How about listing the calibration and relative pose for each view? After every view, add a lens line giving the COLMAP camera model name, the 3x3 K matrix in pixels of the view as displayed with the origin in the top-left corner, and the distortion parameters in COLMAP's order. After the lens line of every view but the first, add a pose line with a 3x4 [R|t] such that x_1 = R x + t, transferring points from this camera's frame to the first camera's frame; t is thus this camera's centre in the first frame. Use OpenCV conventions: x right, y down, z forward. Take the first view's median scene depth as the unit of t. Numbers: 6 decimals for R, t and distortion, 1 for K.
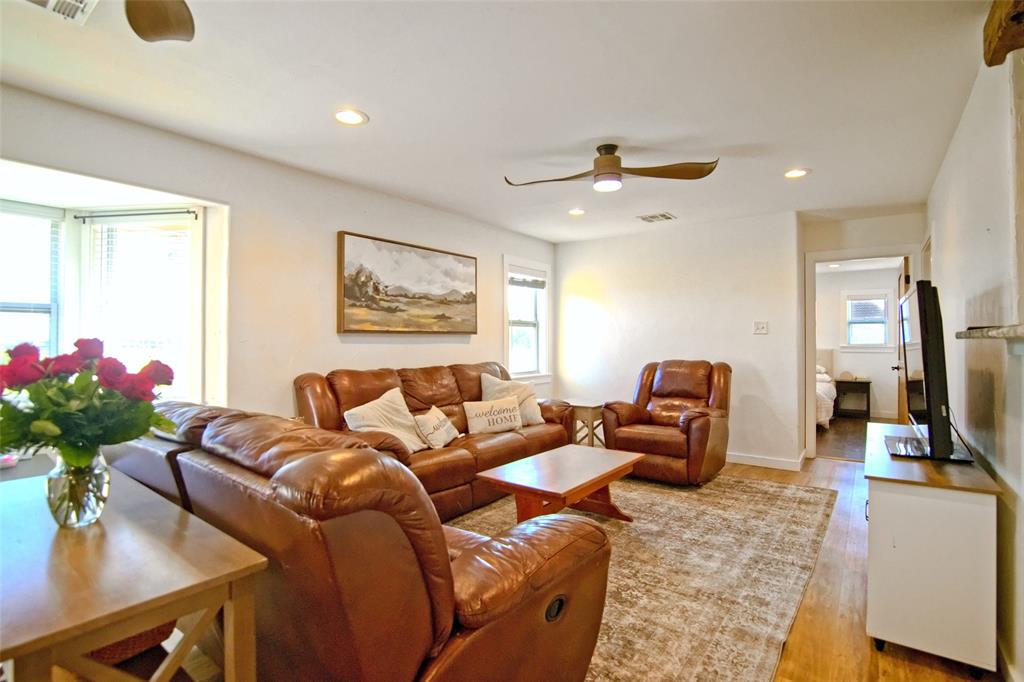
lens RADIAL K [[499.2, 0, 512.6], [0, 499.2, 339.2], [0, 0, 1]] dist [-0.023699, 0.001042]
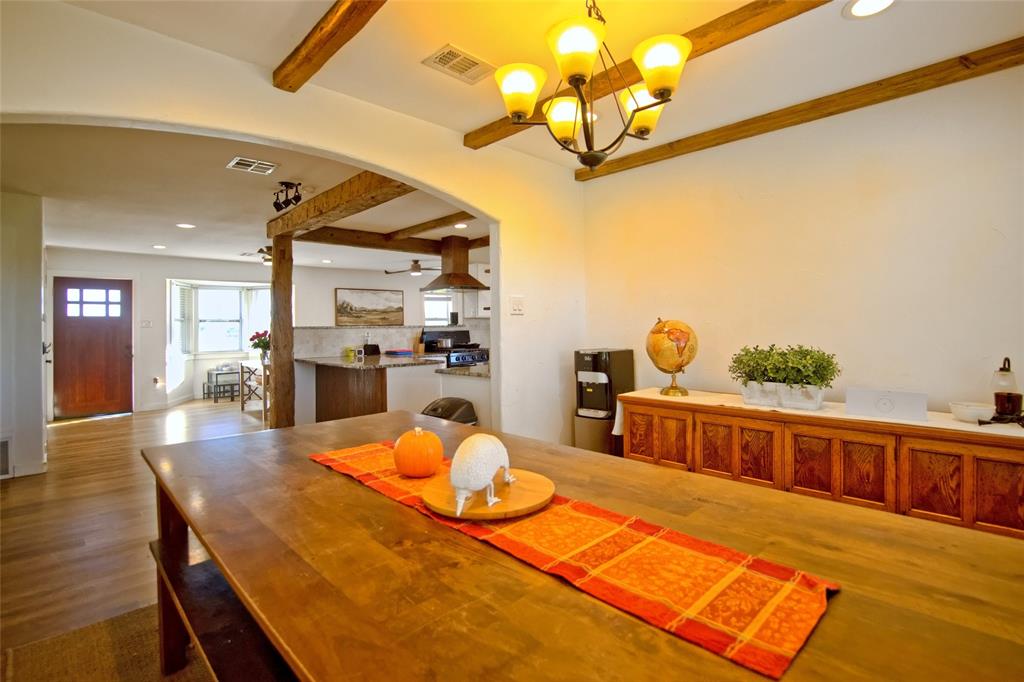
lens RADIAL K [[499.2, 0, 514.4], [0, 499.2, 336.6], [0, 0, 1]] dist [-0.023699, 0.001042]
pose [[0.987844, -0.007550, -0.155266, 0.862854], [0.011771, 0.999585, 0.026286, -0.014997], [0.155003, -0.027794, 0.987523, -1.265980]]
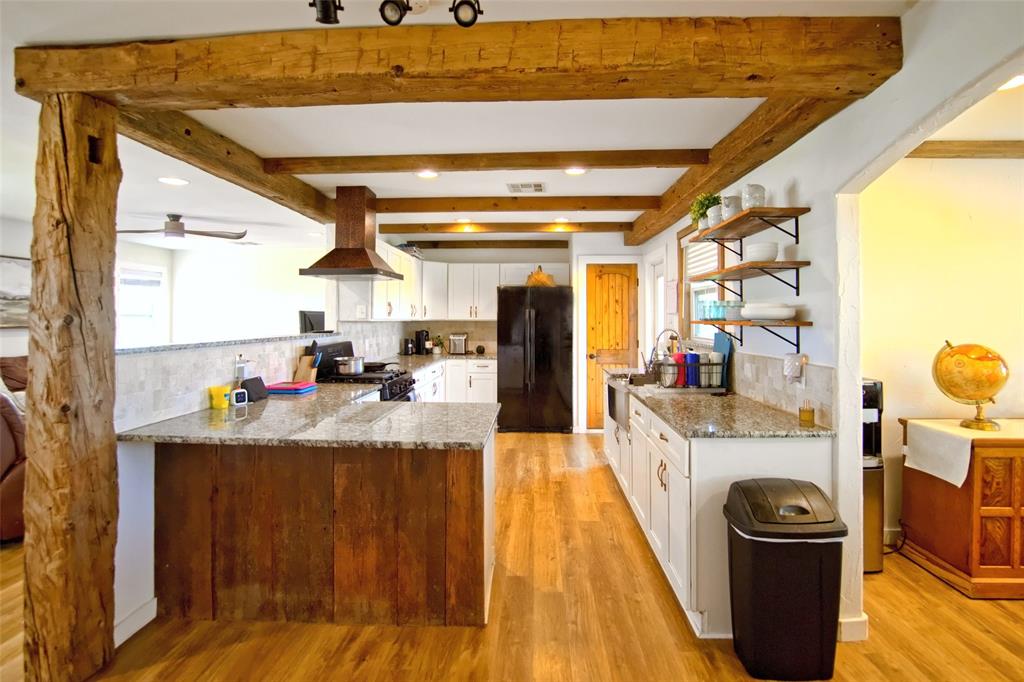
lens RADIAL K [[499.2, 0, 520.2], [0, 499.2, 315.2], [0, 0, 1]] dist [-0.023699, 0.001042]
pose [[0.825558, 0.002350, 0.564312, 0.156368], [-0.002865, 0.999996, 0.000027, -0.048194], [-0.564310, -0.001639, 0.825561, -0.702832]]
